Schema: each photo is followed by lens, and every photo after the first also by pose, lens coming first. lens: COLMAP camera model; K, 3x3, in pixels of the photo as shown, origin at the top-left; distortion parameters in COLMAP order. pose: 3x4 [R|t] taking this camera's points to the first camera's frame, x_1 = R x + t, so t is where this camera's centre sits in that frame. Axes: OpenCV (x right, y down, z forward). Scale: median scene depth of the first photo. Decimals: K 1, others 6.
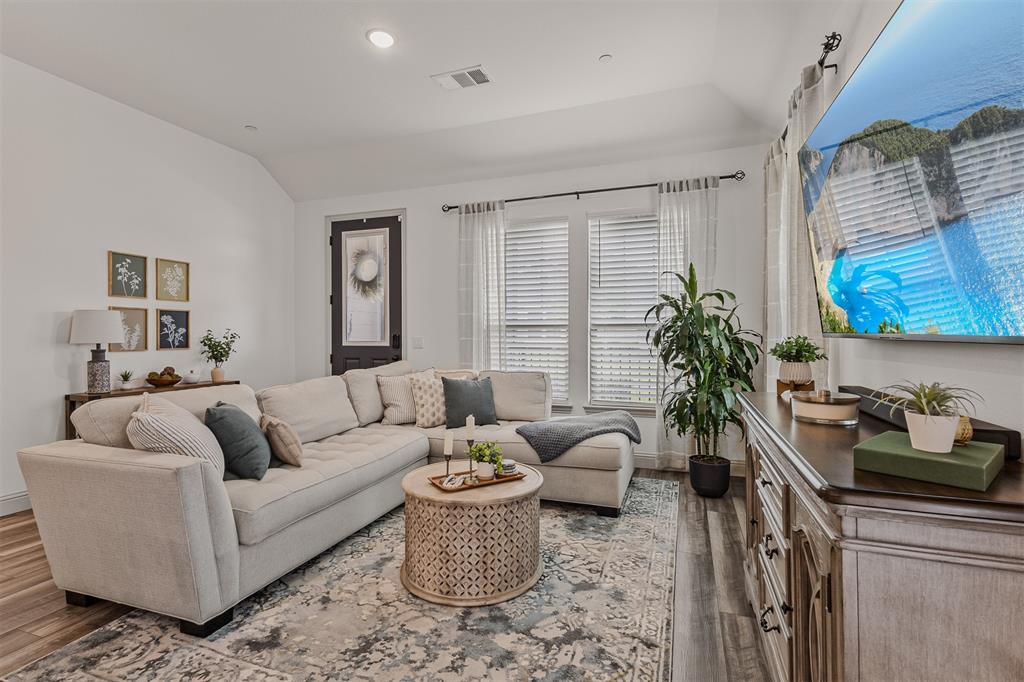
lens RADIAL K [[473.4, 0, 518.1], [0, 473.4, 336.9], [0, 0, 1]] dist [0.031058, -0.000160]
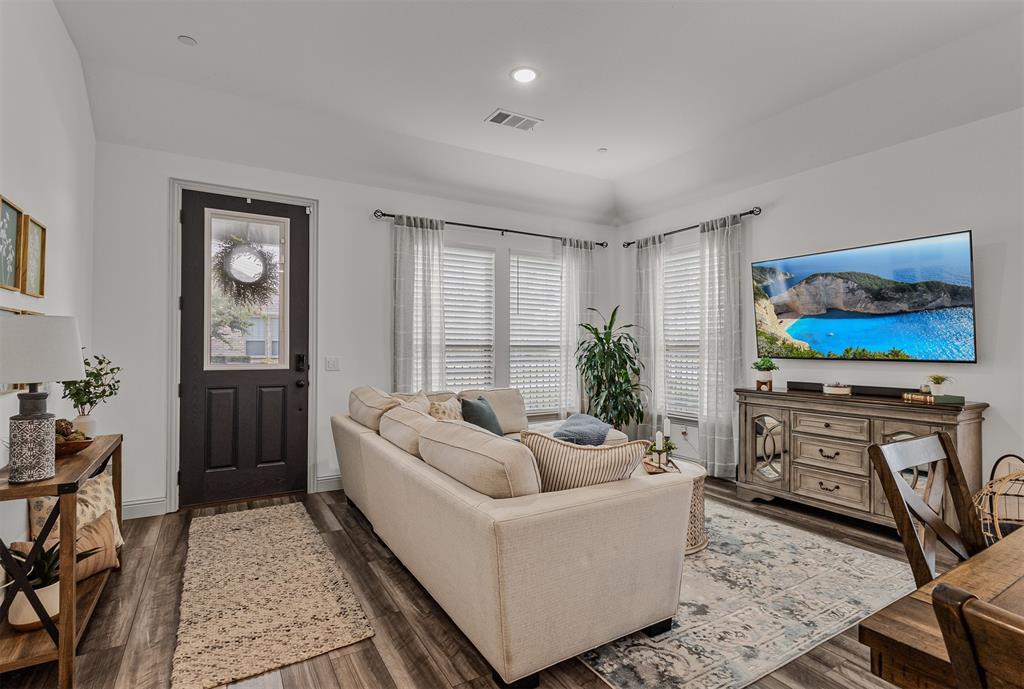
lens RADIAL K [[489.5, 0, 507.7], [0, 489.5, 347.0], [0, 0, 1]] dist [0.018465, 0.000614]
pose [[0.640862, 0.003647, 0.767648, -0.731780], [-0.000205, 0.999989, -0.004580, -0.015539], [-0.767656, 0.002777, 0.640856, 0.225614]]
